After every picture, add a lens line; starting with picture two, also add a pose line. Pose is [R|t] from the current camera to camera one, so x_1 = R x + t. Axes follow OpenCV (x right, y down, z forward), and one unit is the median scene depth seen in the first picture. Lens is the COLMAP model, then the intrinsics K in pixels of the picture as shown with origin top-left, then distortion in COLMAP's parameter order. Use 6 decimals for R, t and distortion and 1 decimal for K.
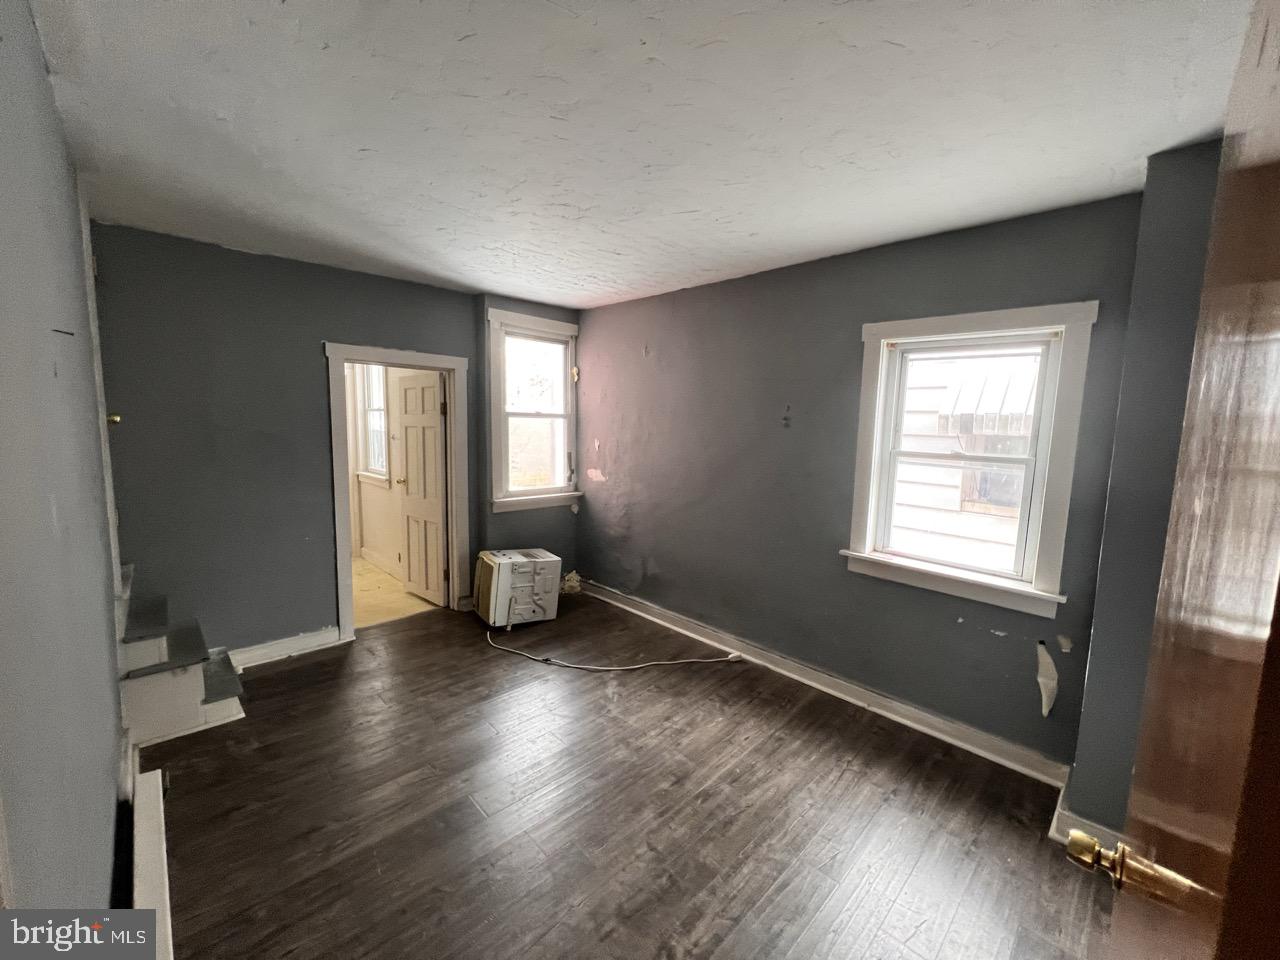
lens RADIAL K [[514.9, 0, 639.8], [0, 514.9, 479.6], [0, 0, 1]] dist [-0.000757, 0.000095]
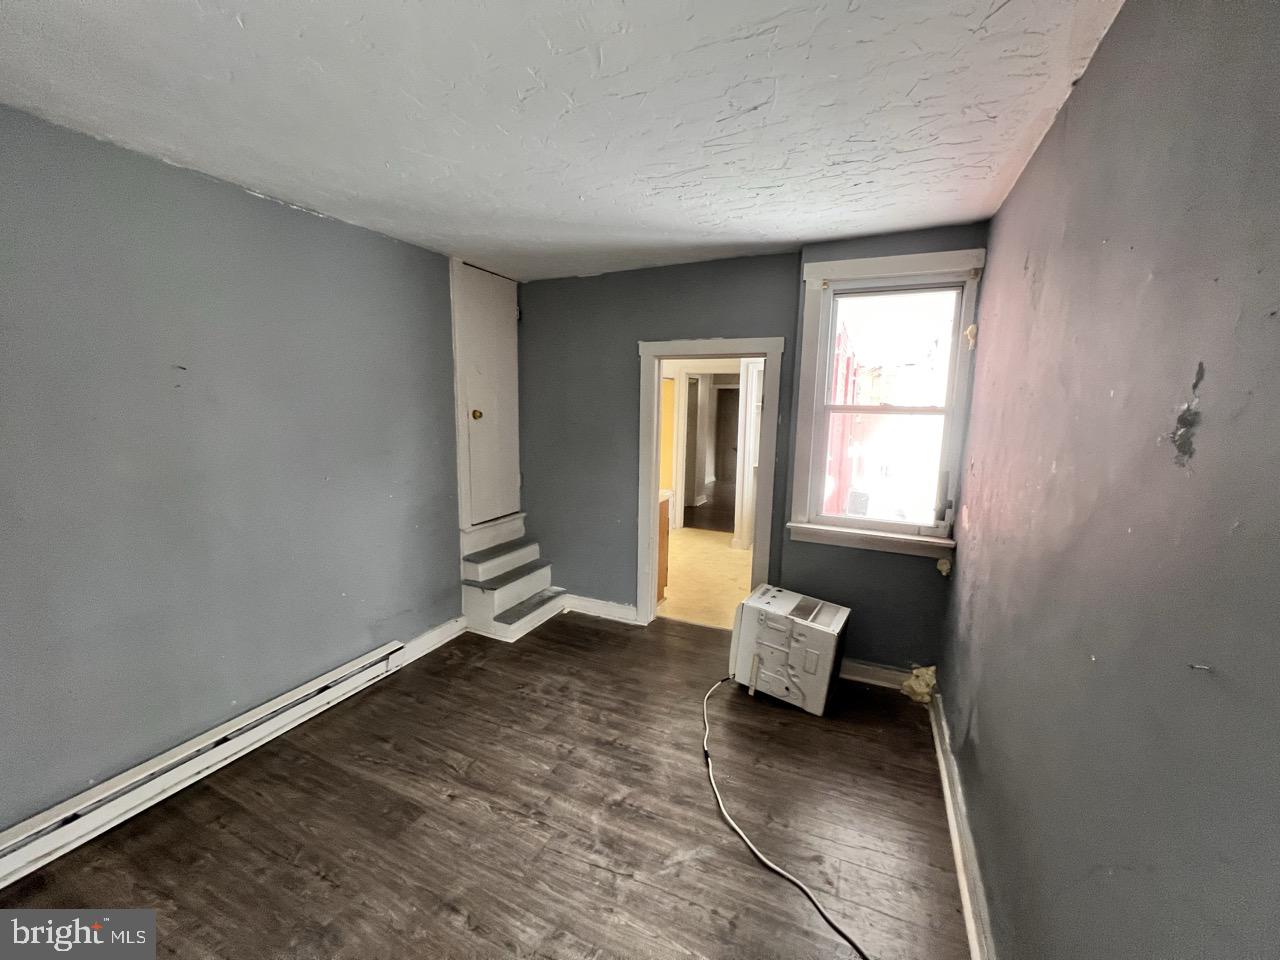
lens RADIAL K [[514.9, 0, 639.1], [0, 514.9, 477.6], [0, 0, 1]] dist [-0.000757, 0.000095]
pose [[0.350863, 0.115699, -0.929252, 0.346477], [-0.110444, 0.990525, 0.081627, -0.065348], [0.929891, 0.073990, 0.360317, 0.542021]]
